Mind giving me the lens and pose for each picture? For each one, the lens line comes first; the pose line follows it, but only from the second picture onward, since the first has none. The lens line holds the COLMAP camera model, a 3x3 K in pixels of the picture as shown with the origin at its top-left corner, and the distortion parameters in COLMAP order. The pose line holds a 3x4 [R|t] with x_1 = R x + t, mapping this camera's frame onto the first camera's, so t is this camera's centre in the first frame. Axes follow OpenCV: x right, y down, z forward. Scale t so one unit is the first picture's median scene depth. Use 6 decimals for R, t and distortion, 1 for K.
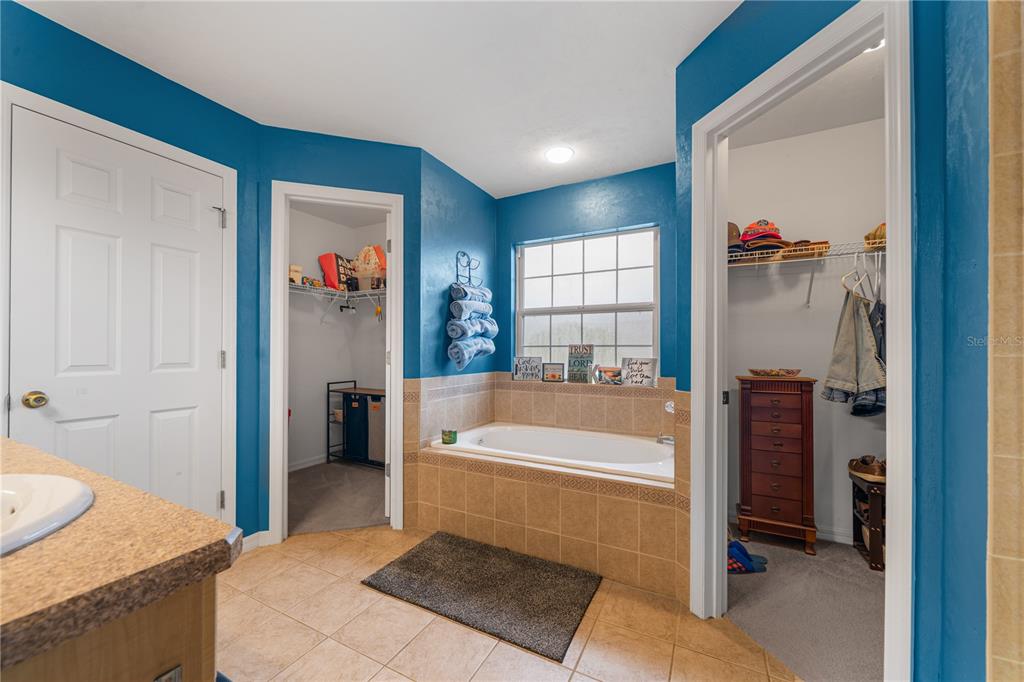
lens RADIAL K [[391.5, 0, 507.7], [0, 391.5, 345.7], [0, 0, 1]] dist [-0.000183, 0.000049]
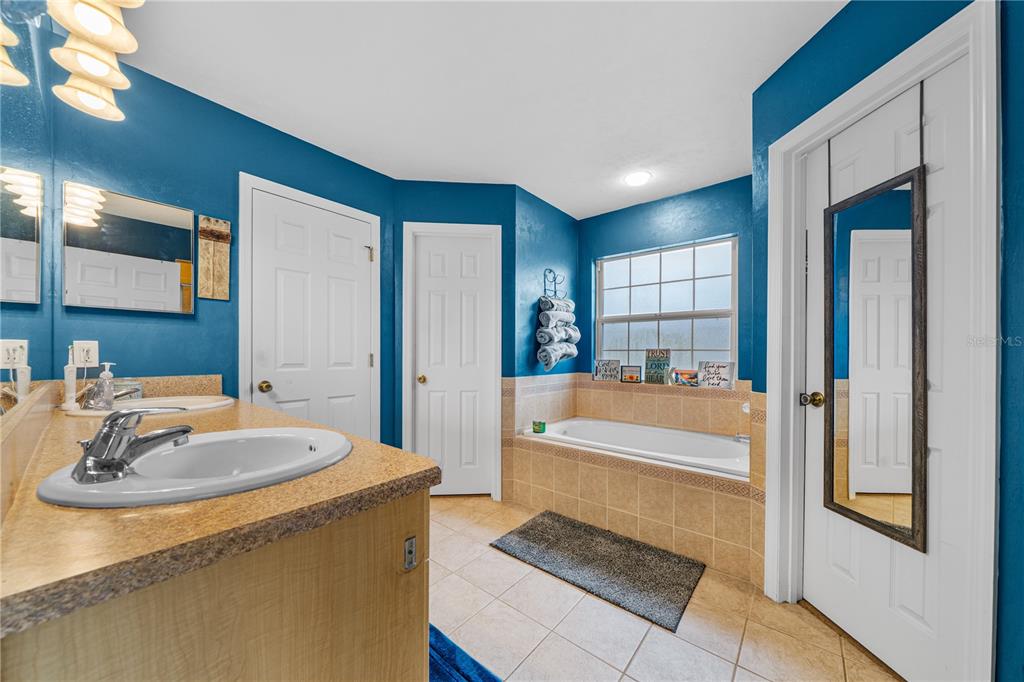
lens RADIAL K [[356.4, 0, 507.6], [0, 356.4, 350.9], [0, 0, 1]] dist [-0.002213, -0.000229]
pose [[0.977631, 0.001422, -0.210322, -0.014441], [-0.000414, 0.999988, 0.004839, -0.002242], [0.210327, -0.004644, 0.977620, -0.063960]]
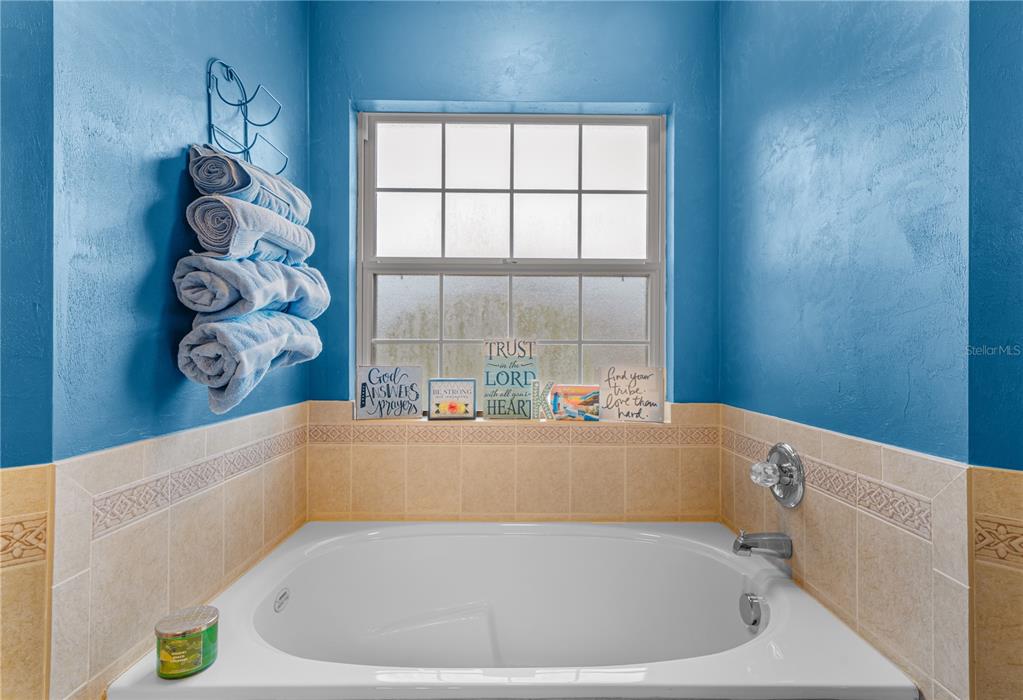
lens RADIAL K [[493.4, 0, 517.1], [0, 493.4, 349.2], [0, 0, 1]] dist [0.002970, 0.000322]
pose [[0.883336, 0.003740, 0.468726, -0.096531], [-0.009620, 0.999902, 0.010151, 0.003919], [-0.468642, -0.013476, 0.883286, 0.513785]]
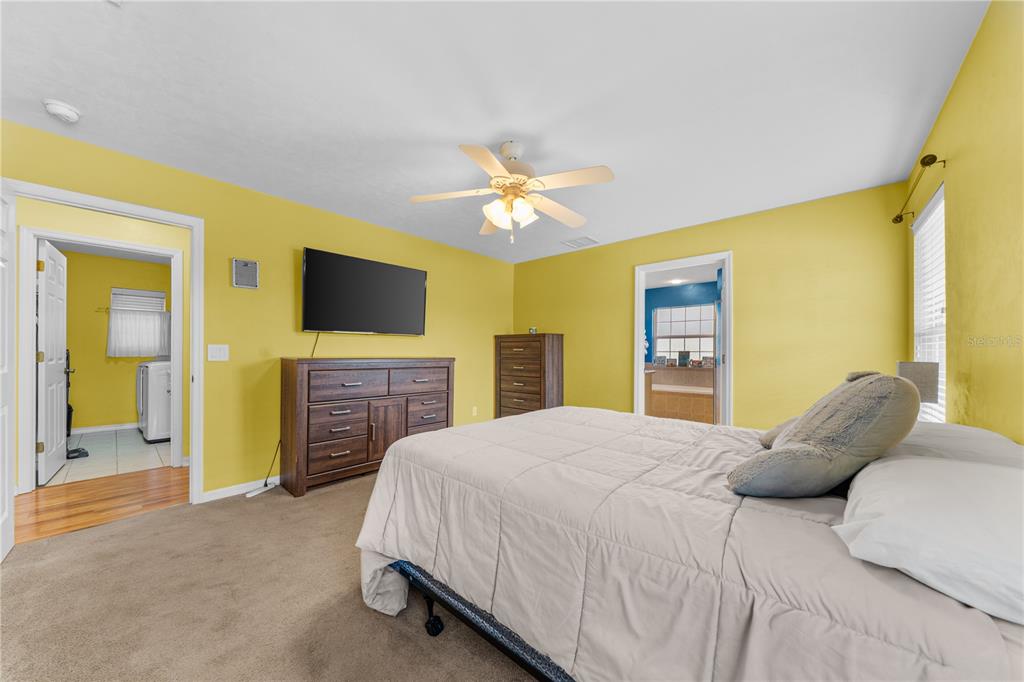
lens RADIAL K [[356.4, 0, 507.6], [0, 356.4, 350.9], [0, 0, 1]] dist [-0.002213, -0.000229]
pose [[0.968680, 0.001245, -0.248311, -0.358041], [0.000412, 0.999978, 0.006623, -0.021132], [0.248314, -0.006518, 0.968658, -1.552047]]
